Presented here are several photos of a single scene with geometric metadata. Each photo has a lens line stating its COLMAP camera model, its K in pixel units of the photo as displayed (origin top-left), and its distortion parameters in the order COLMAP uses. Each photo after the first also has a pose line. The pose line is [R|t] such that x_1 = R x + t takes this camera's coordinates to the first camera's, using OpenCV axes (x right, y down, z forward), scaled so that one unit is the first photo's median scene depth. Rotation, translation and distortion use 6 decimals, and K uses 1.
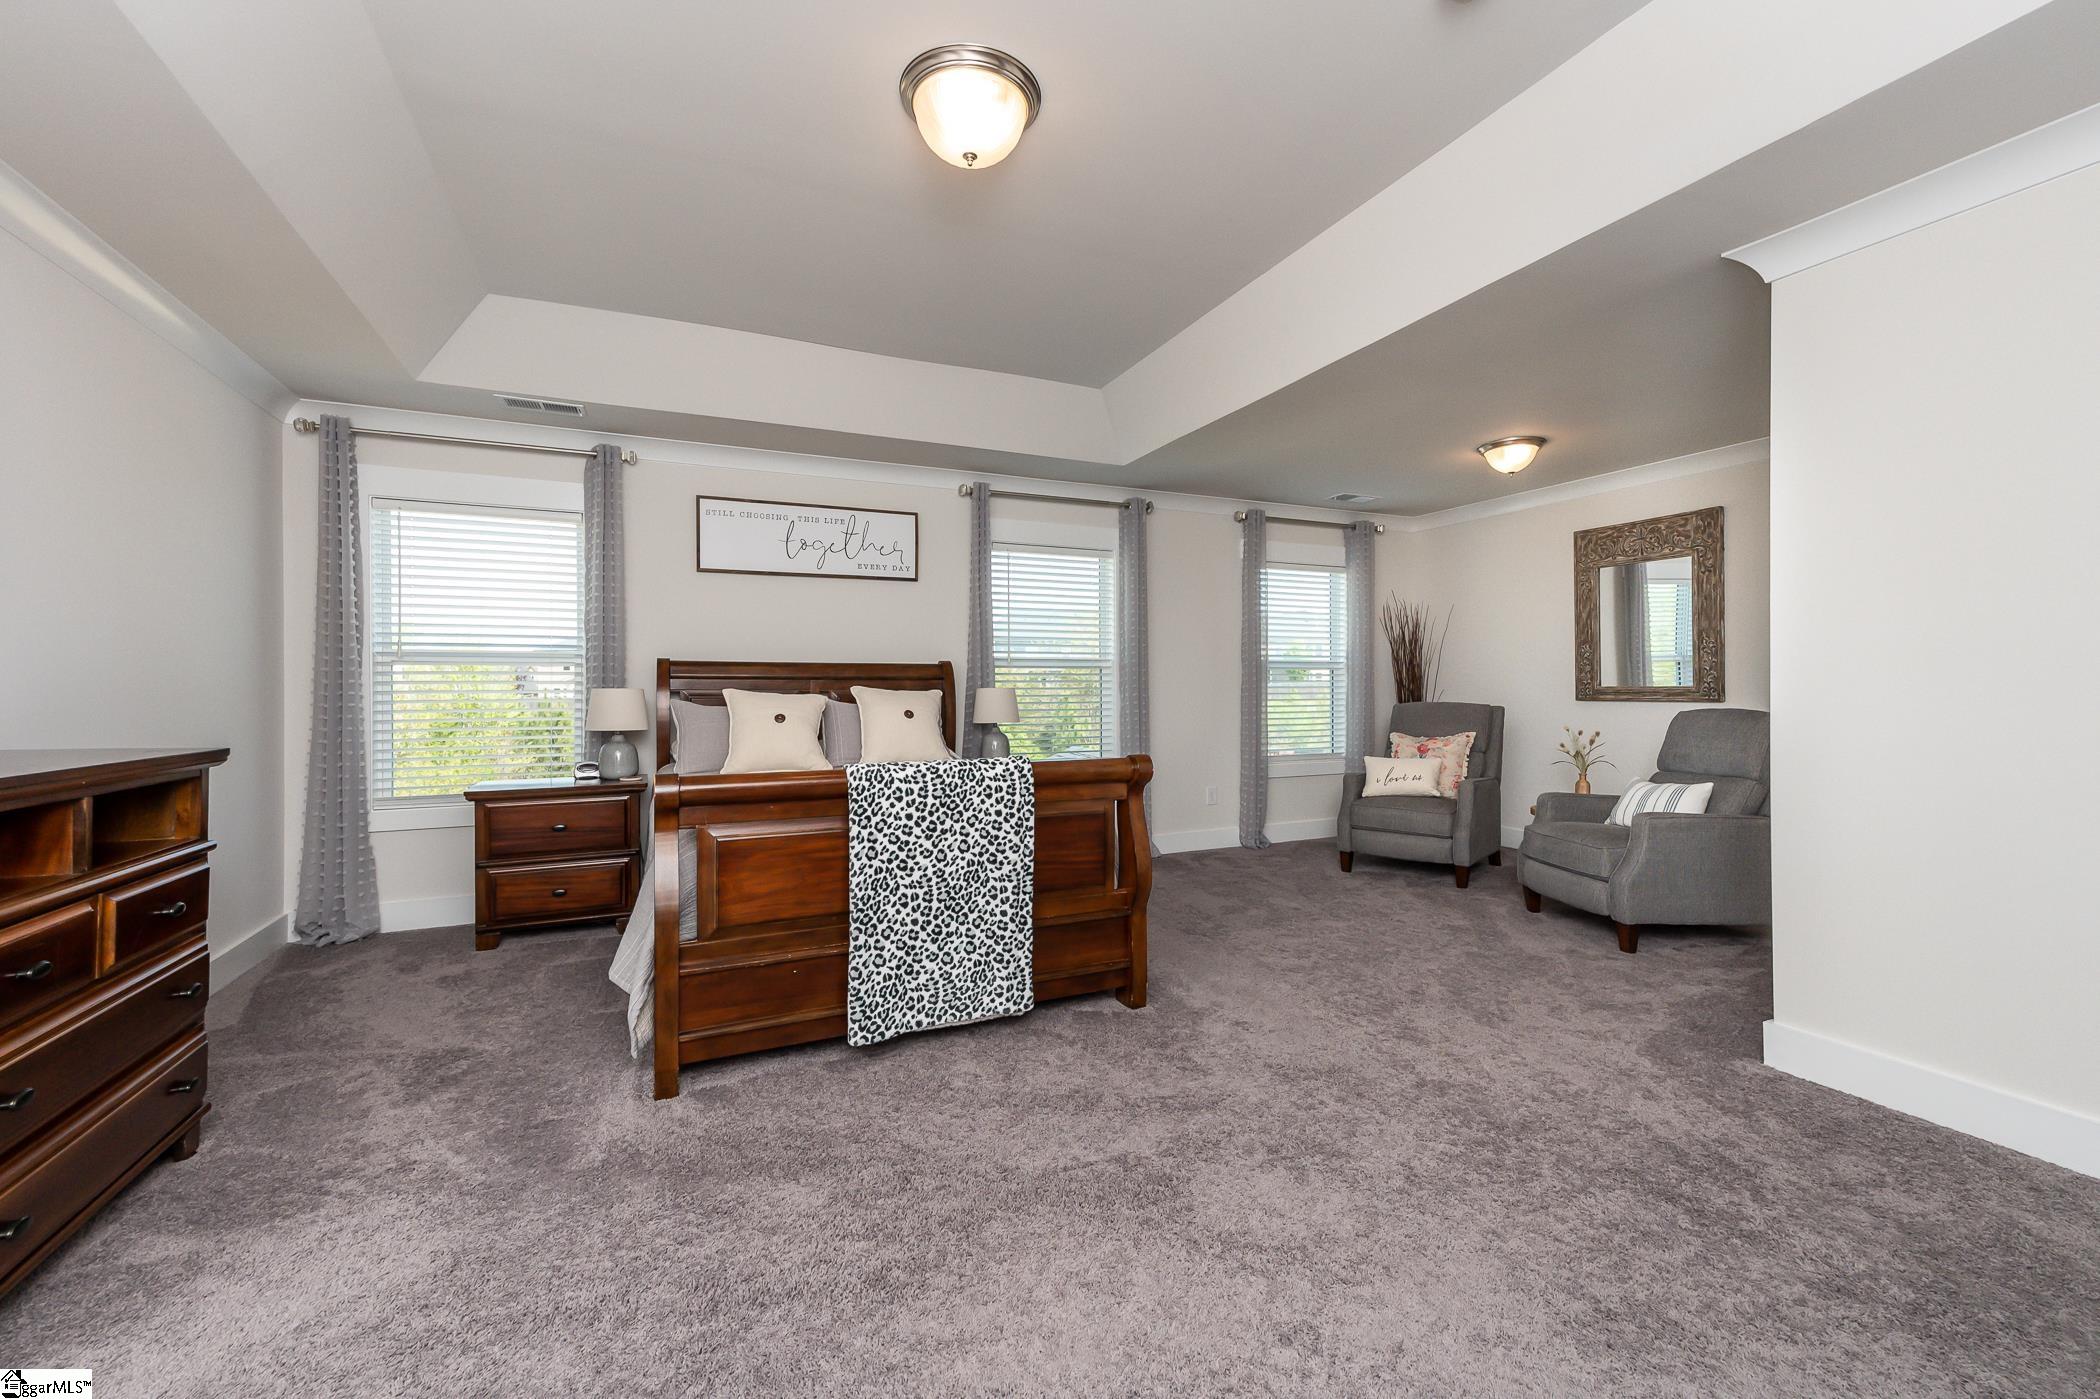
lens RADIAL K [[841.9, 0, 1044.5], [0, 841.9, 694.2], [0, 0, 1]] dist [0.016529, 0.000091]
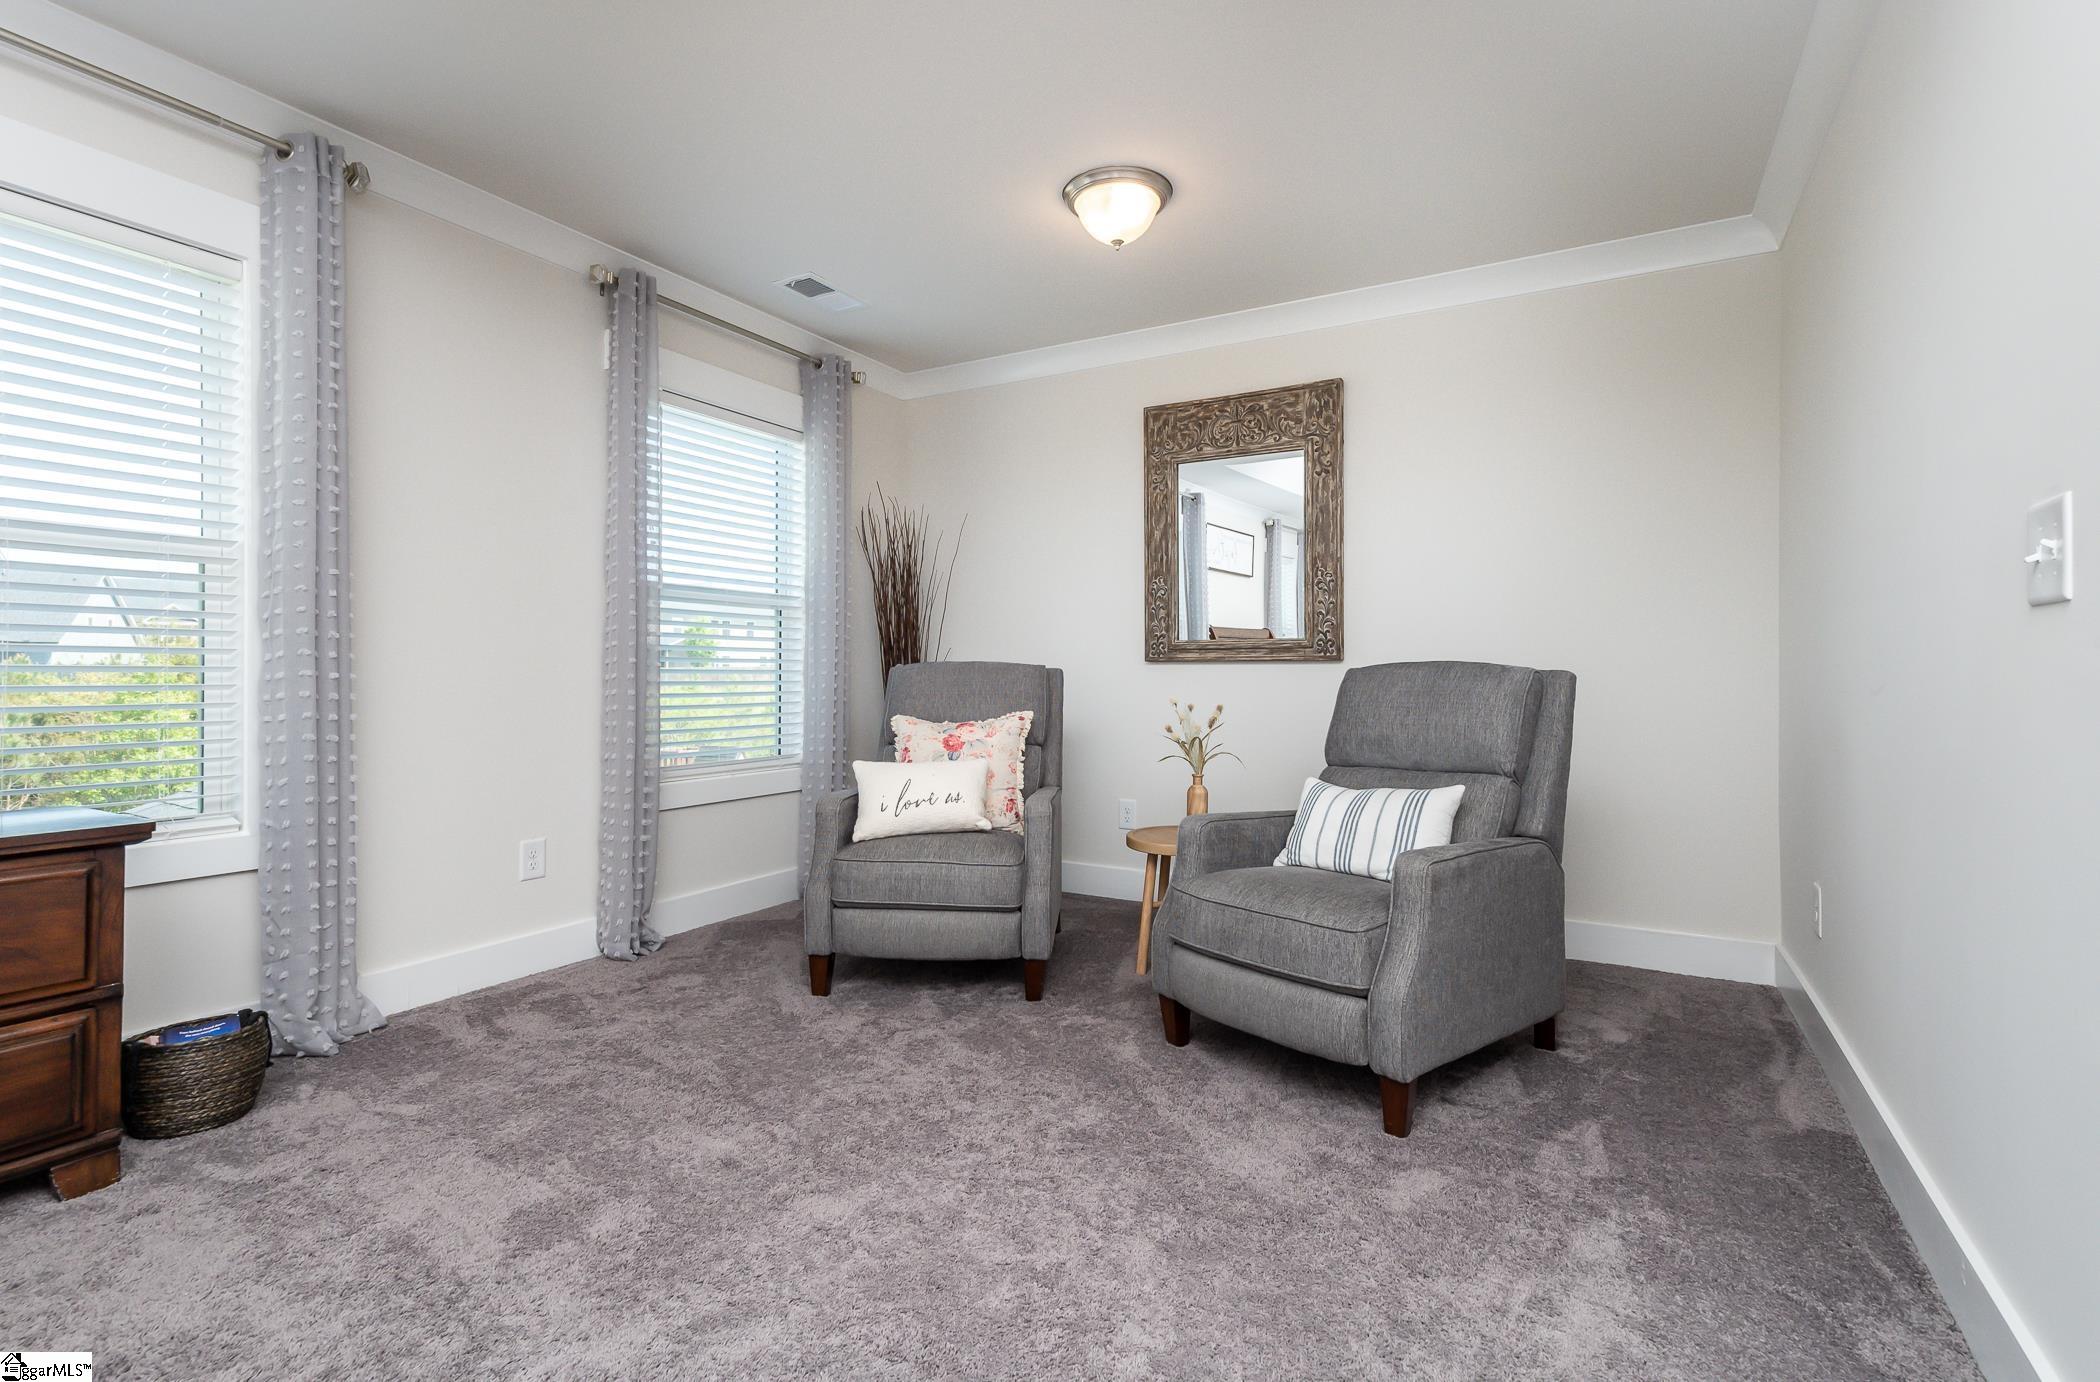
lens RADIAL K [[964.9, 0, 1061.0], [0, 964.9, 676.0], [0, 0, 1]] dist [0.013089, -0.000275]
pose [[0.796819, 0.008336, 0.604161, 0.123348], [-0.003715, 0.999954, -0.008898, 0.026428], [-0.604207, 0.004845, 0.796813, 0.457031]]
